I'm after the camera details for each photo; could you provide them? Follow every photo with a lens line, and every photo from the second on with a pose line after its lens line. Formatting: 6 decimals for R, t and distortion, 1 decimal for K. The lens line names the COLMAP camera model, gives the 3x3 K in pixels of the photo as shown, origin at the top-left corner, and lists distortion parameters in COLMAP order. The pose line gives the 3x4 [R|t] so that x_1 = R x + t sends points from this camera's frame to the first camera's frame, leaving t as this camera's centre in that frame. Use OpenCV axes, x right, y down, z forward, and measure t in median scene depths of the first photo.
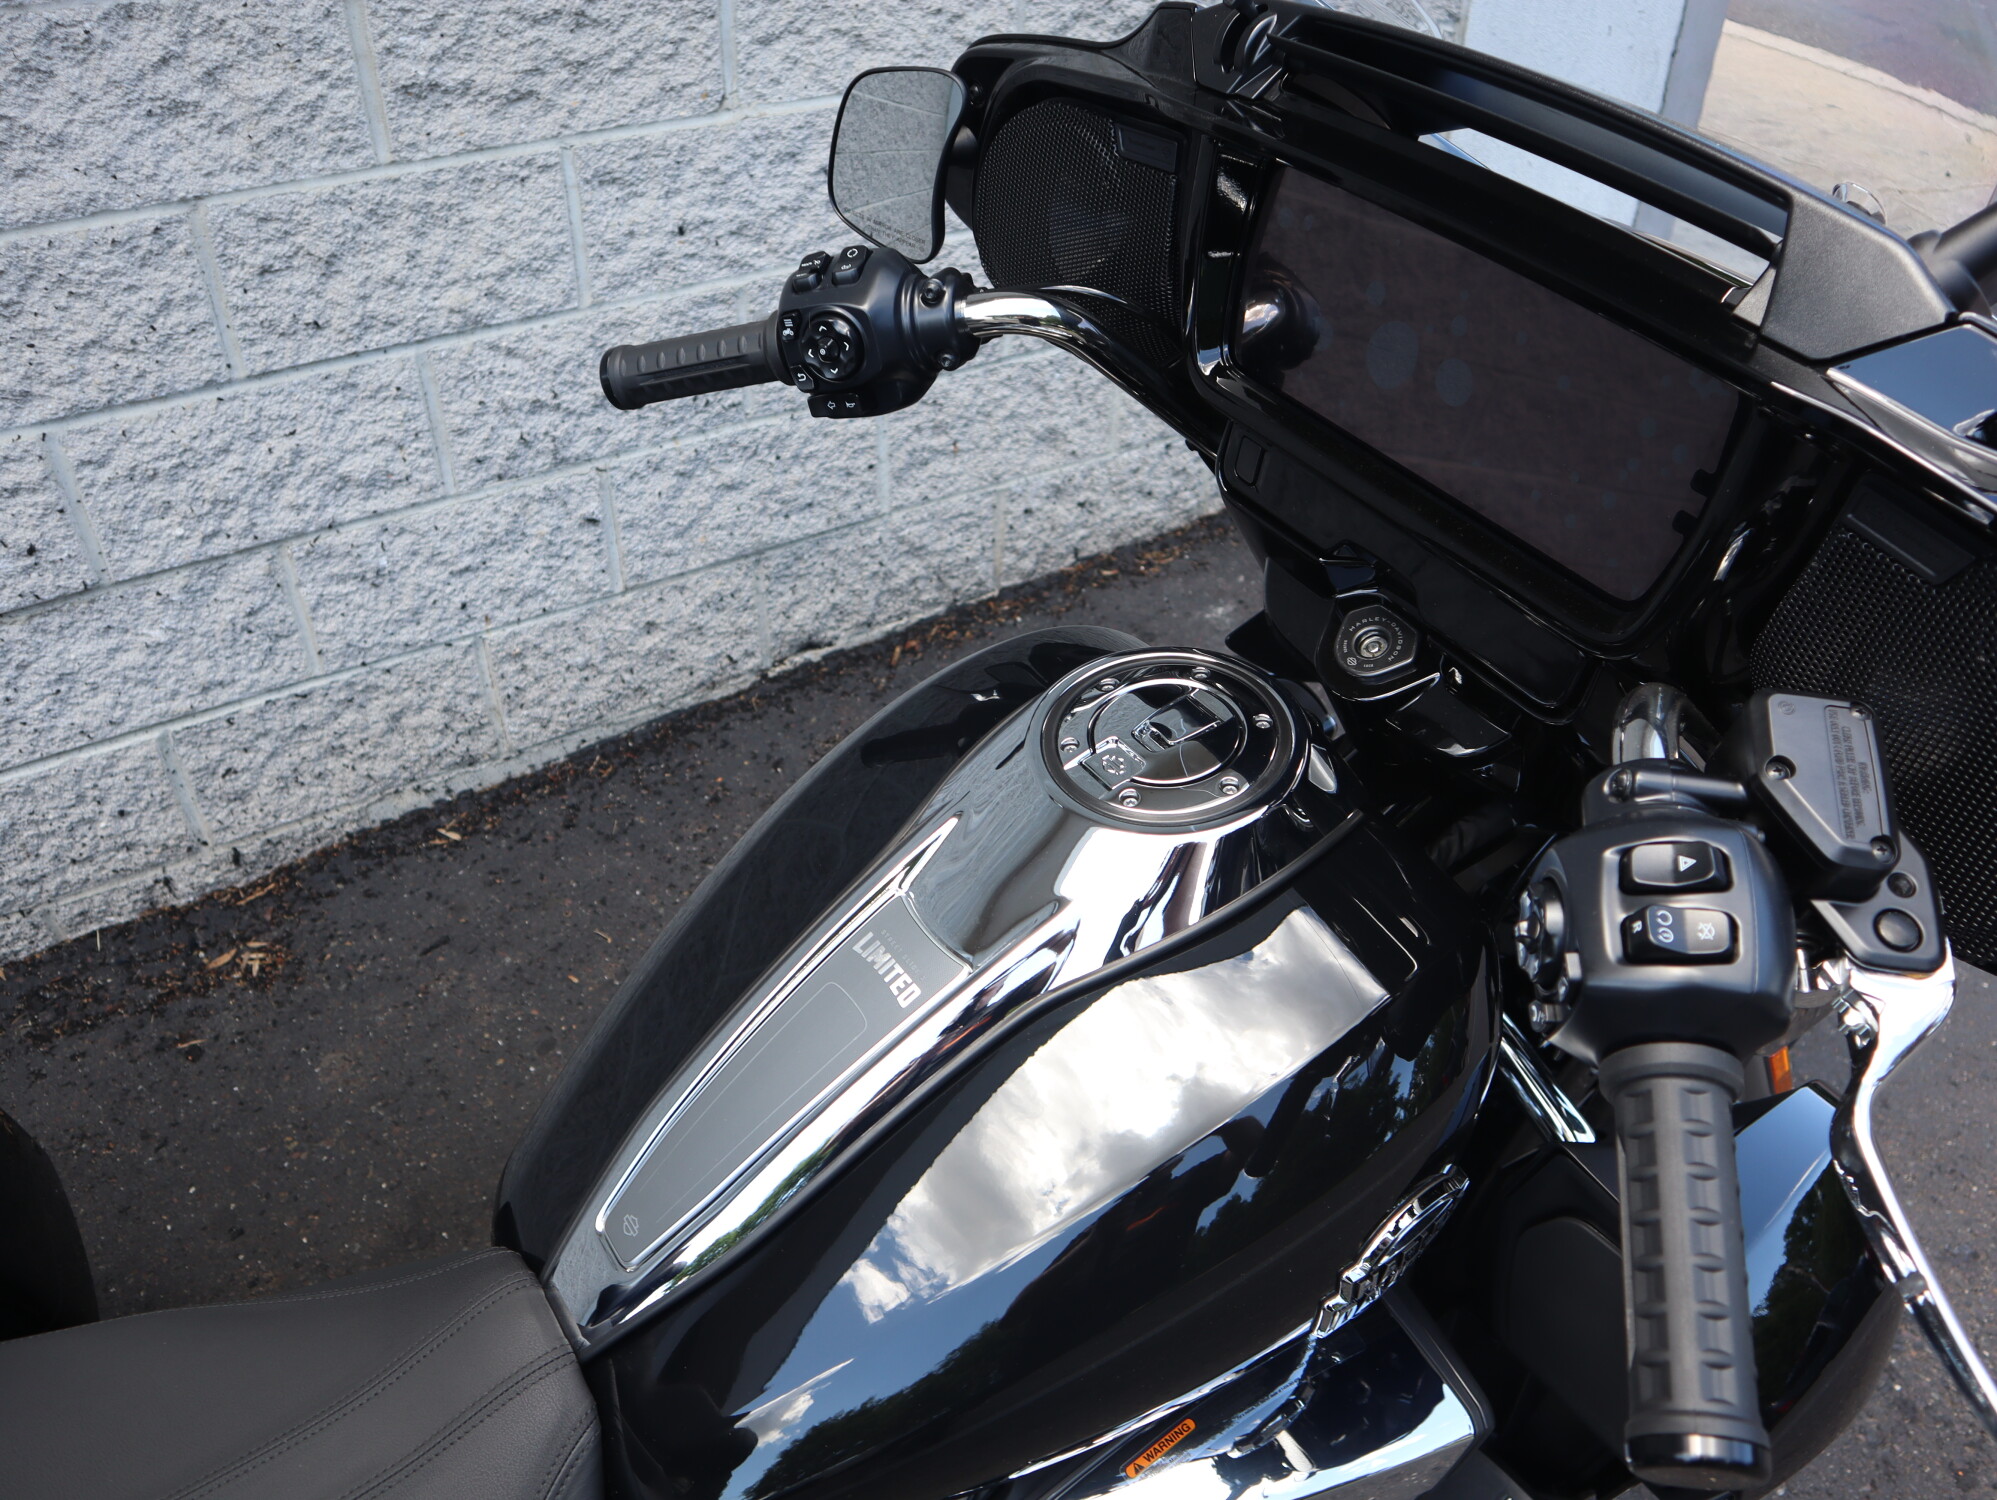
lens RADIAL K [[1558.5, 0, 985.5], [0, 1558.5, 760.1], [0, 0, 1]] dist [-0.132287, 0.090510]
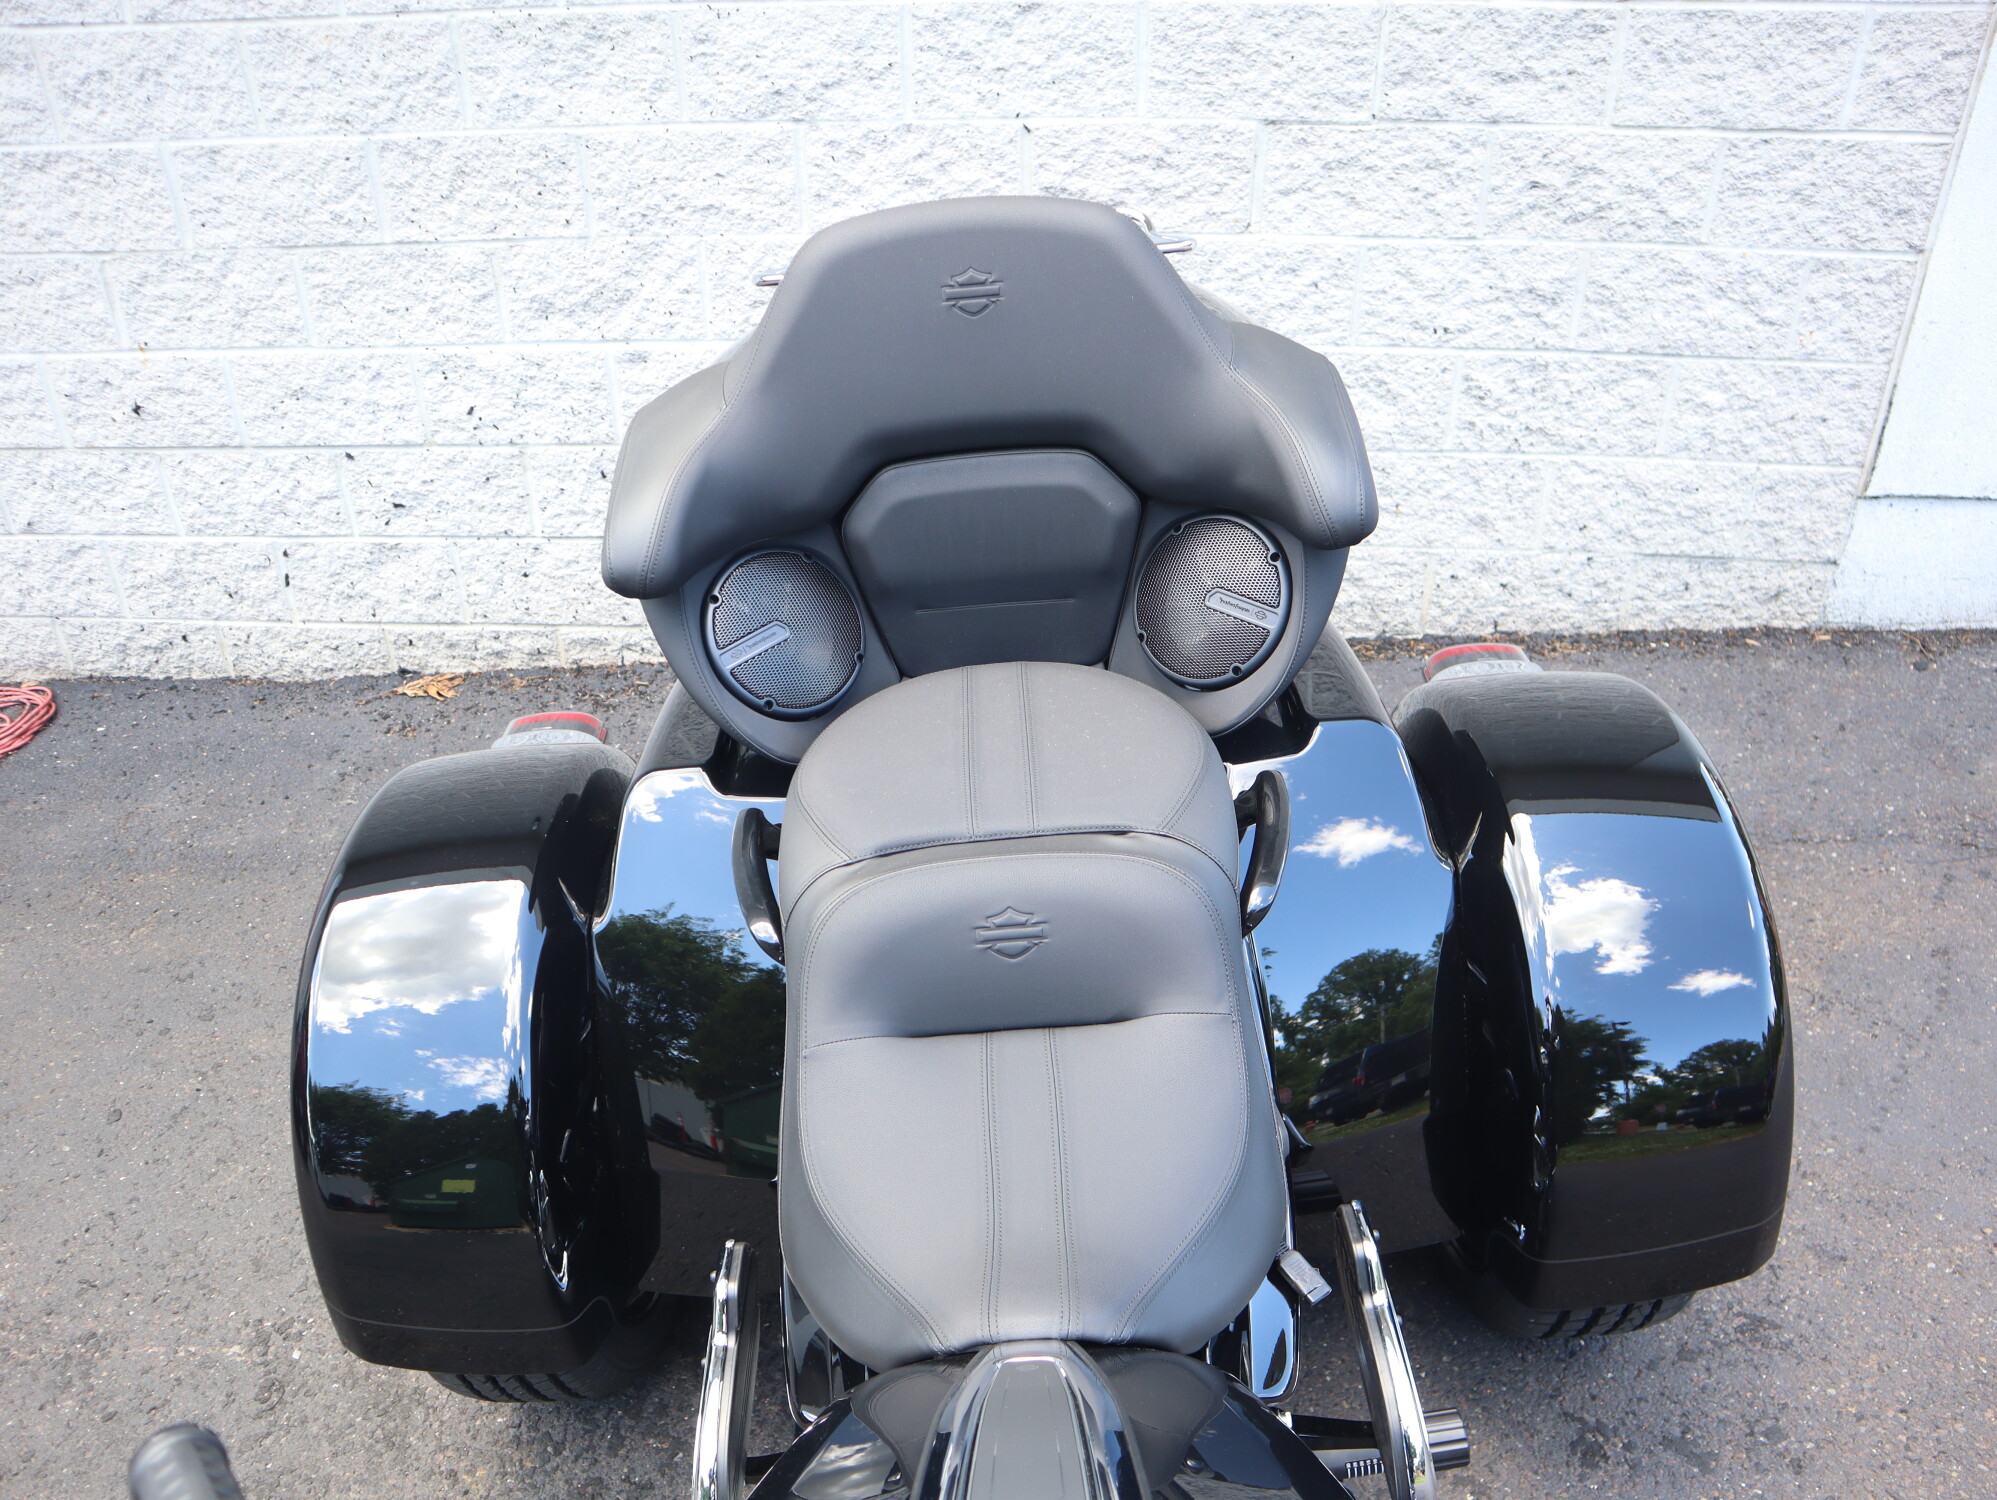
lens RADIAL K [[1554.6, 0, 986.5], [0, 1554.6, 752.6], [0, 0, 1]] dist [-0.124341, 0.077880]
pose [[0.810869, 0.274580, -0.516815, 0.573515], [-0.339214, 0.940140, -0.032729, 0.209218], [0.476892, 0.201850, 0.855471, -0.343047]]
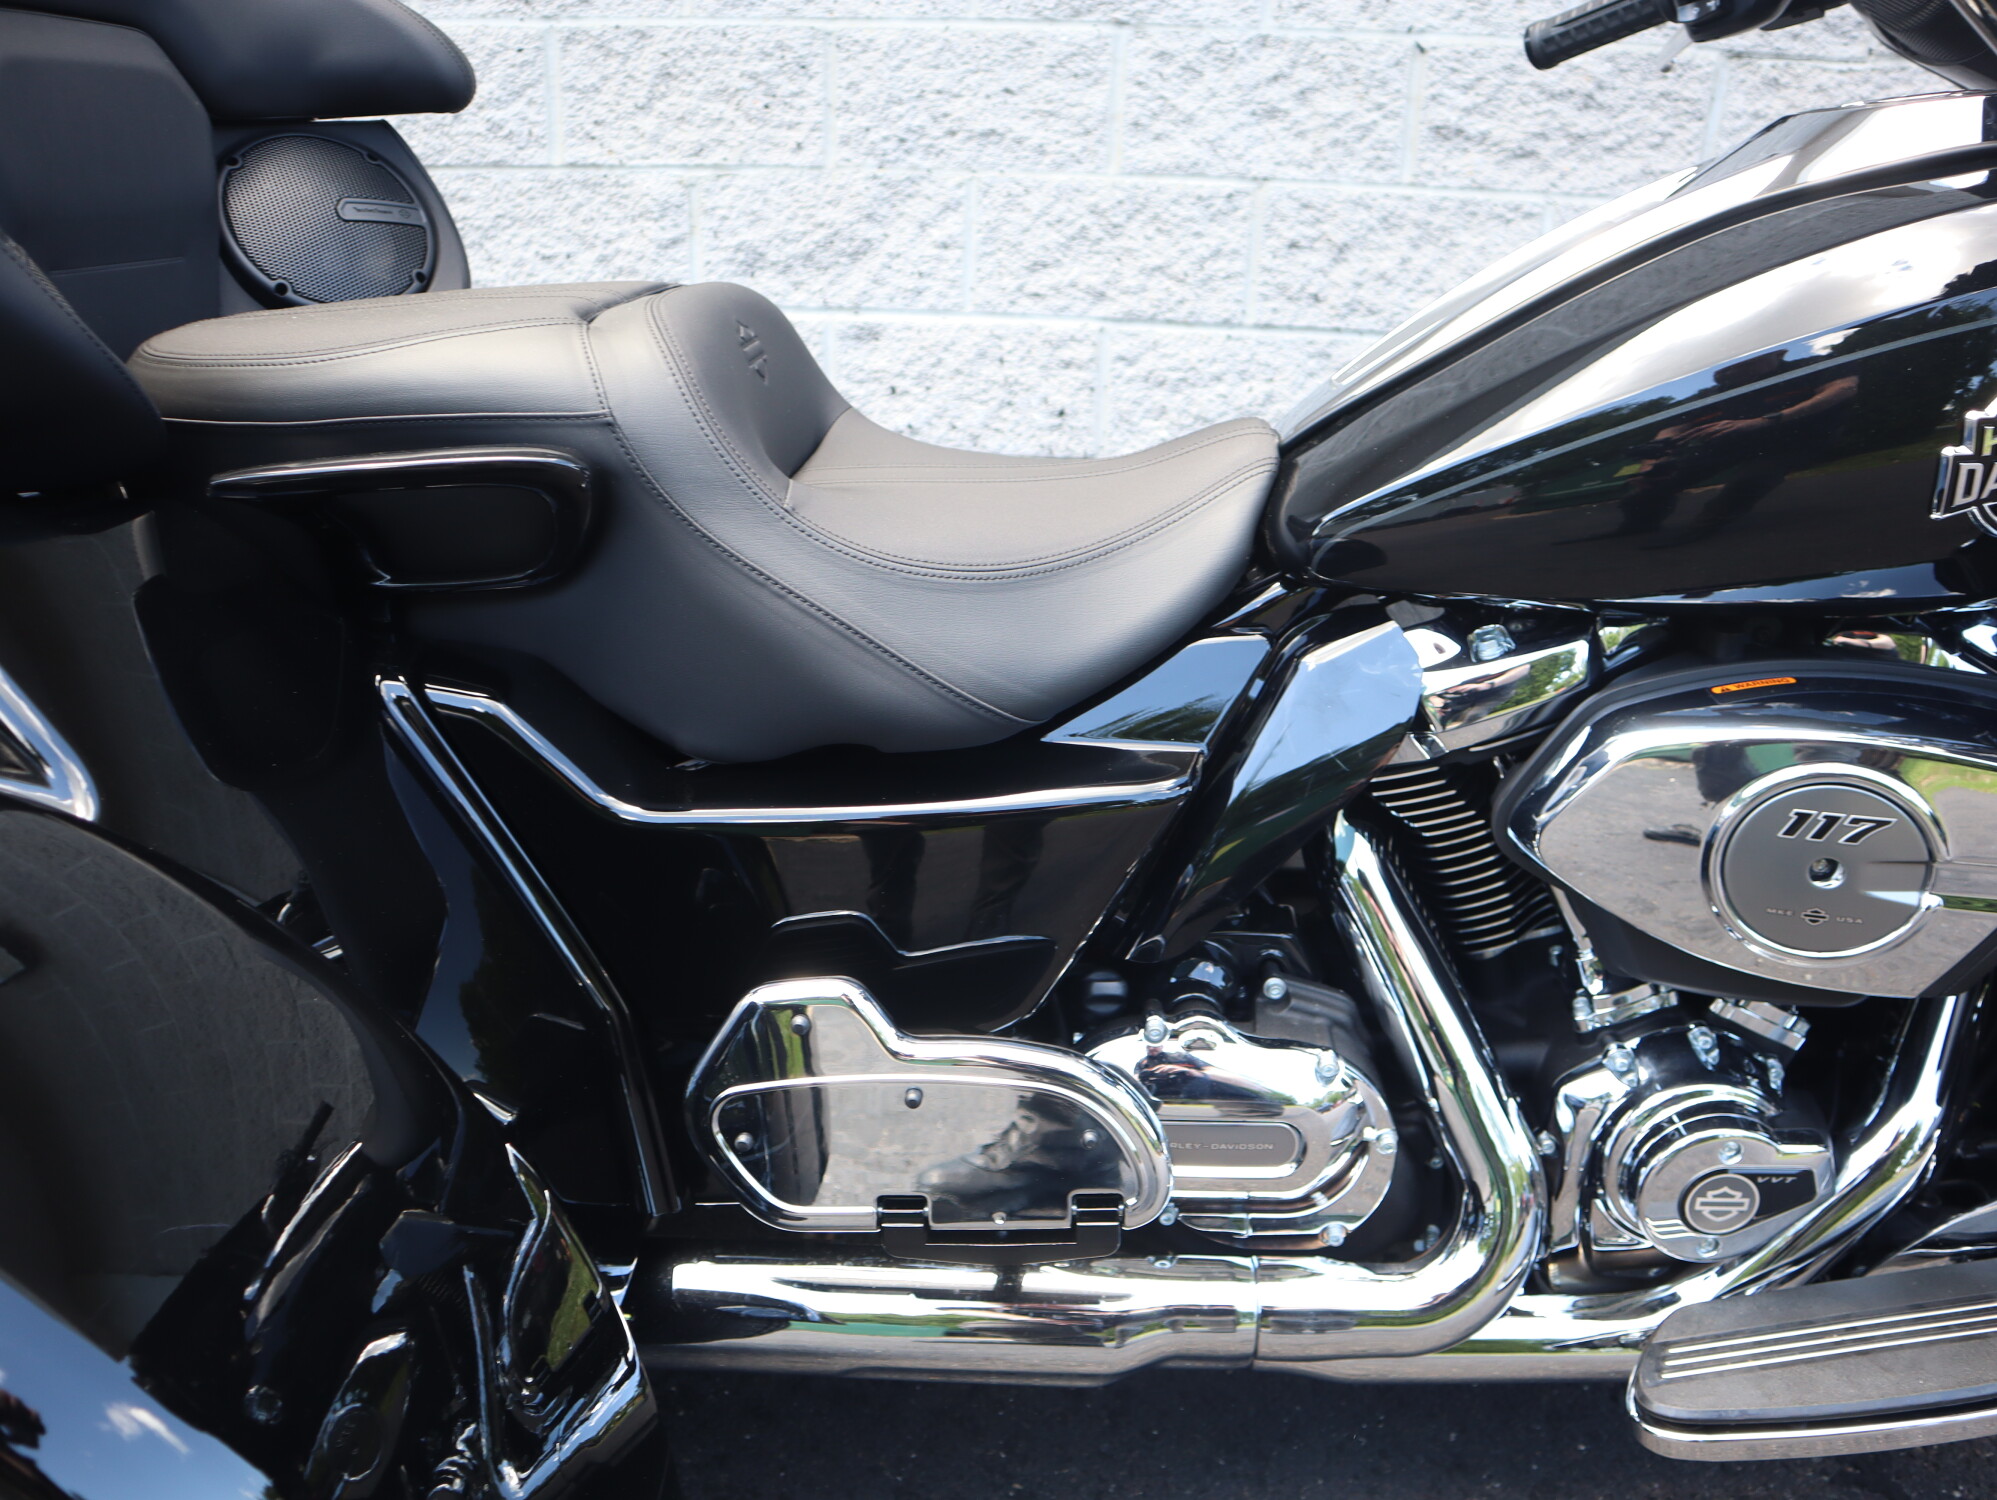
lens RADIAL K [[1554.6, 0, 987.7], [0, 1554.6, 755.9], [0, 0, 1]] dist [-0.124341, 0.077880]
pose [[0.800968, 0.211976, -0.559925, 0.137941], [-0.386447, 0.897359, -0.213088, 0.433086], [0.457284, 0.387058, 0.800673, -0.011318]]
